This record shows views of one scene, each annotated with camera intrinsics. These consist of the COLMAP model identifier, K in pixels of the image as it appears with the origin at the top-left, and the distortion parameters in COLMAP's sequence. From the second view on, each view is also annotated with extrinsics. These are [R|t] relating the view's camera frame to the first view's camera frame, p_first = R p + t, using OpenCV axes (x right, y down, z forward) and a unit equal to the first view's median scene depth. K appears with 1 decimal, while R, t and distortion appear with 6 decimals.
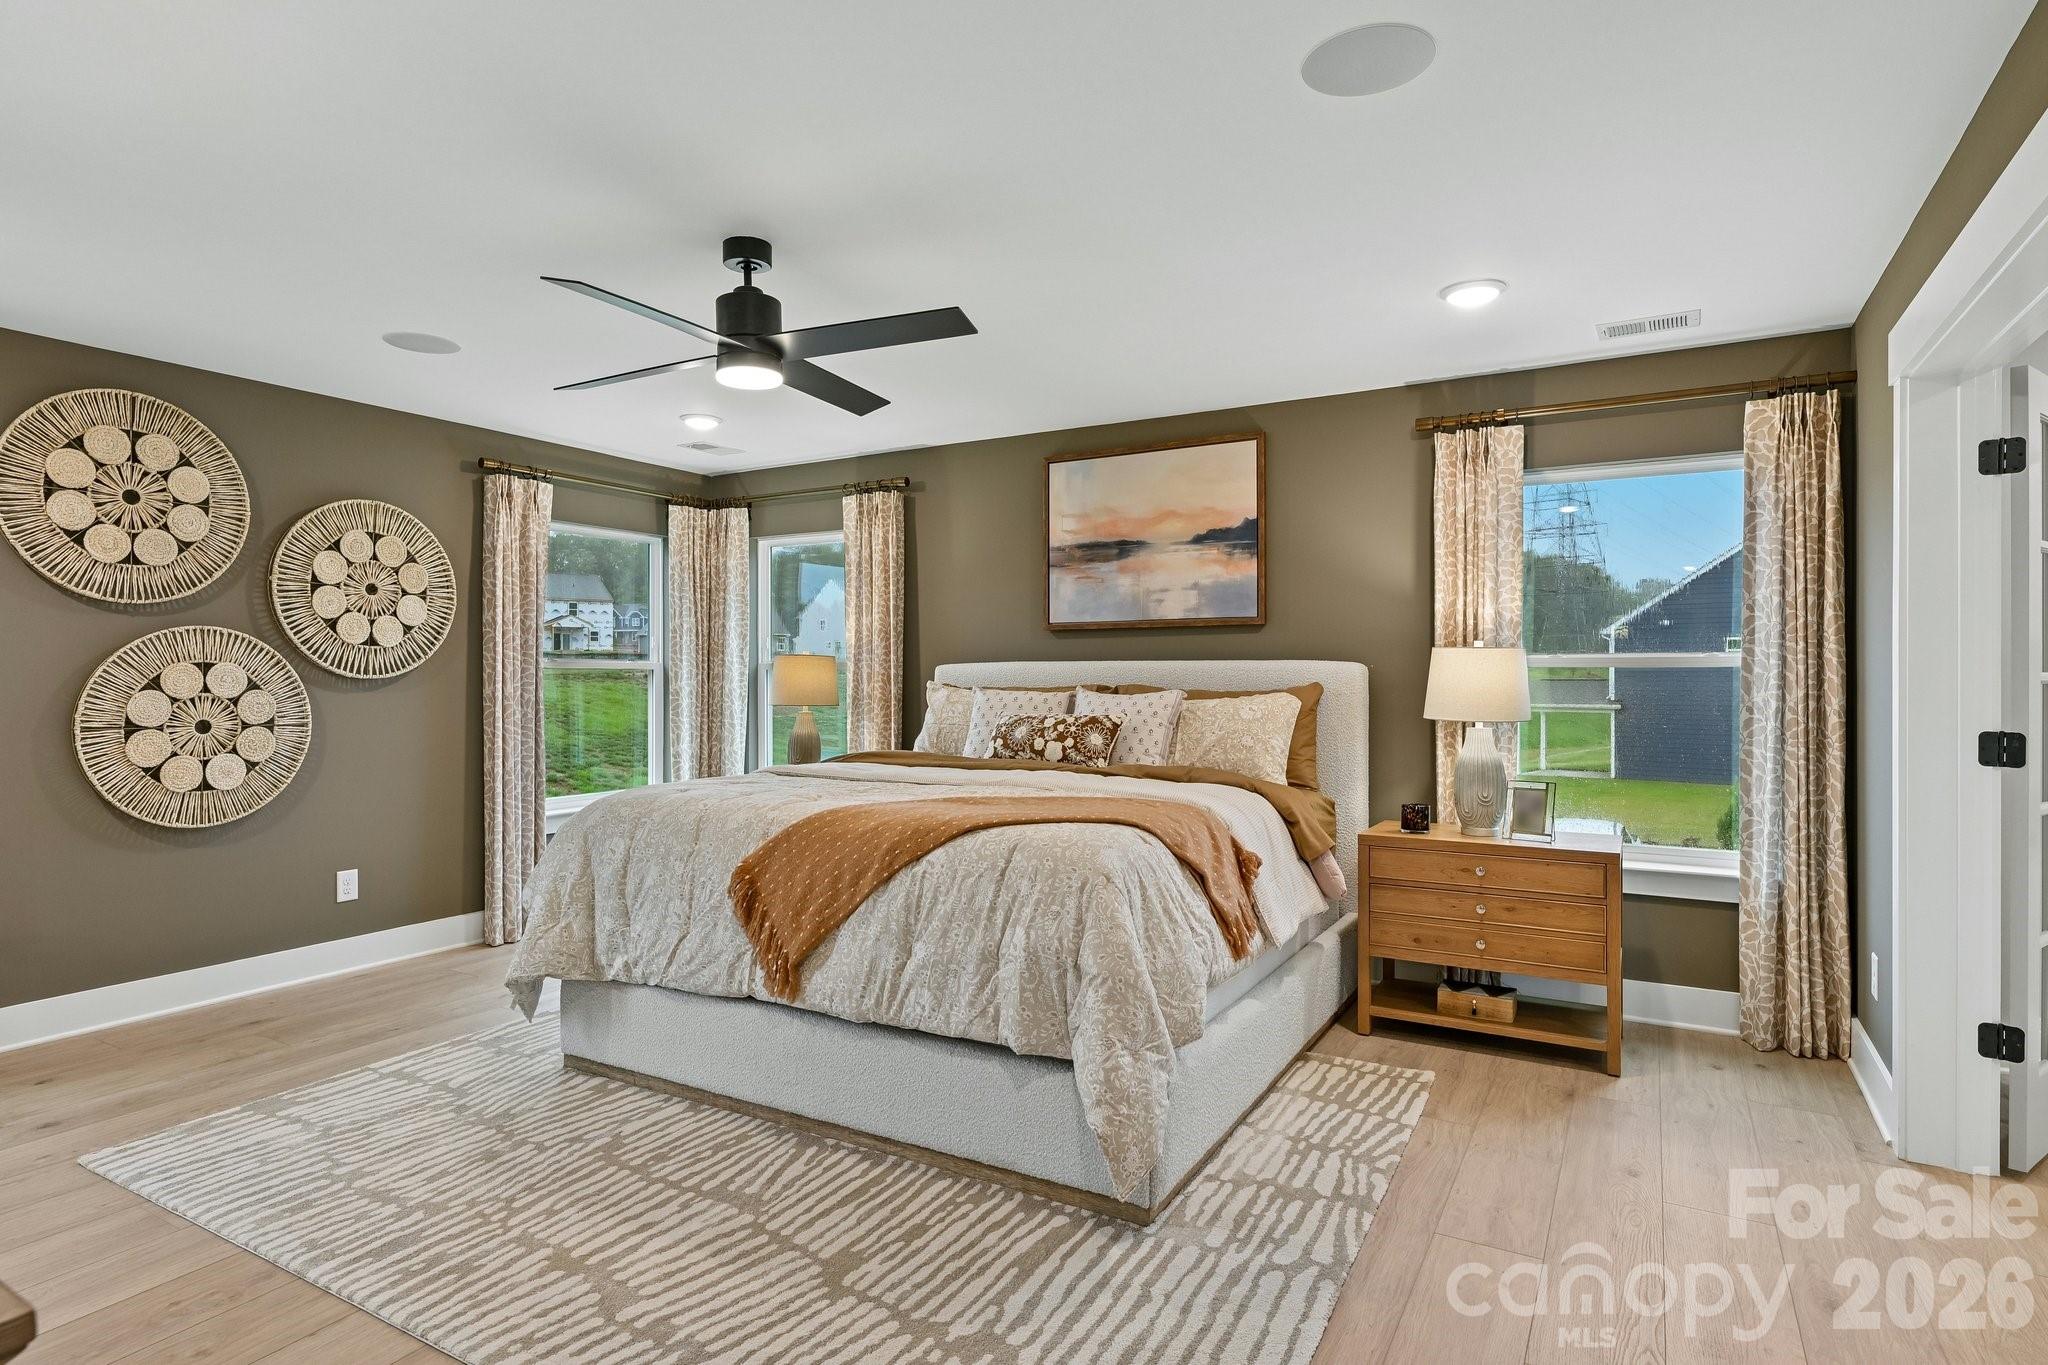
lens RADIAL K [[1064.3, 0, 1028.1], [0, 1064.3, 682.2], [0, 0, 1]] dist [-0.007365, -0.000390]
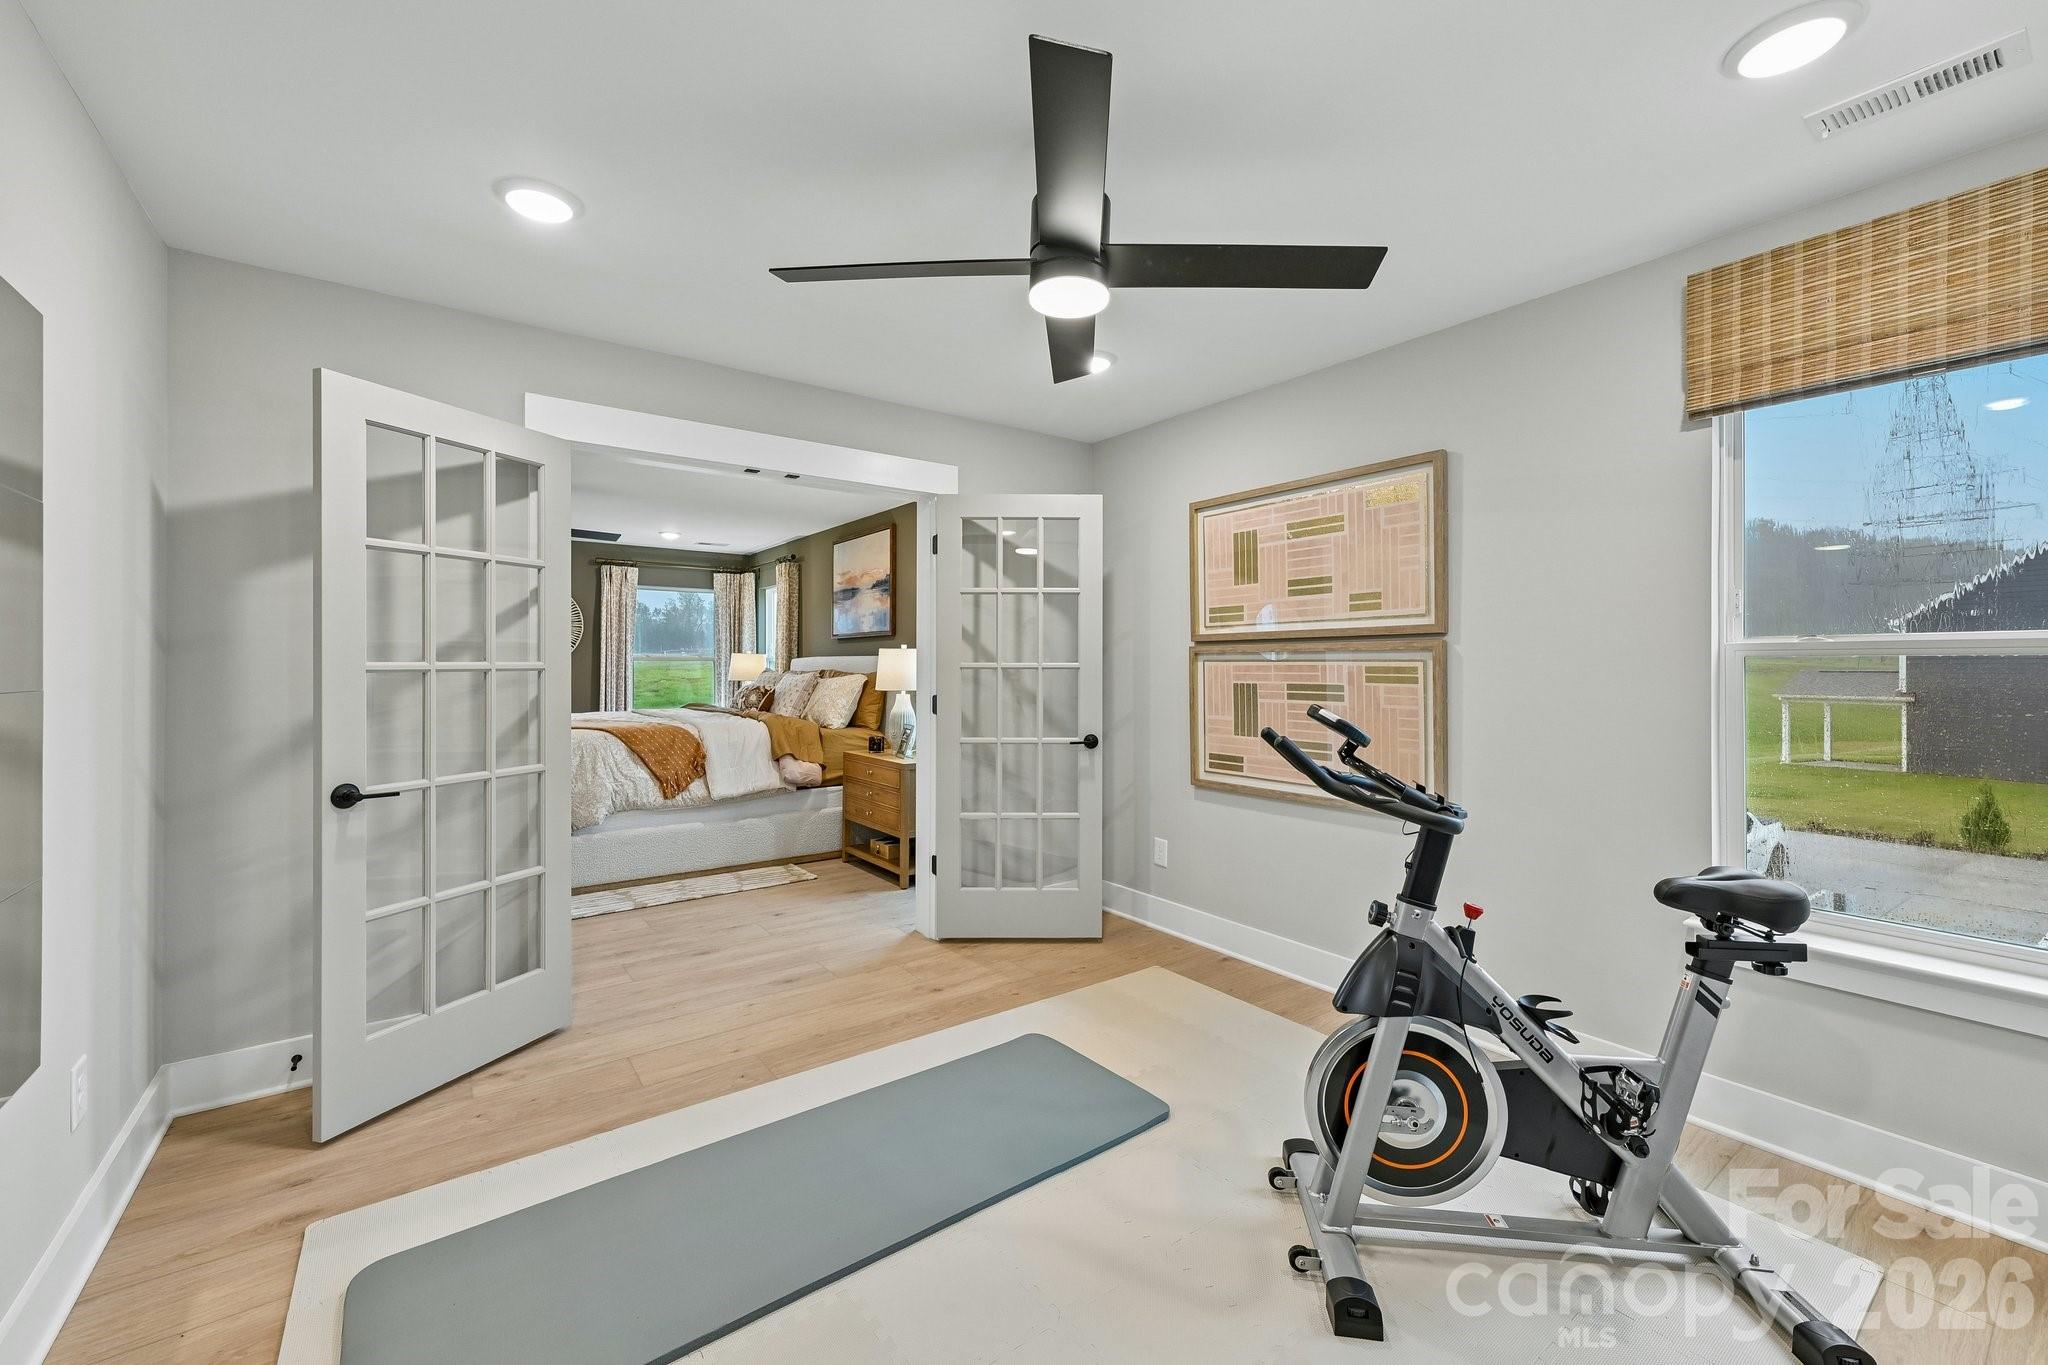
lens RADIAL K [[824.8, 0, 1021.6], [0, 824.8, 668.0], [0, 0, 1]] dist [0.003652, -0.001073]
pose [[0.916020, 0.005609, -0.401093, 0.863088], [-0.006119, 0.999981, 0.000008, -0.003342], [0.401085, 0.002447, 0.916037, -0.127890]]
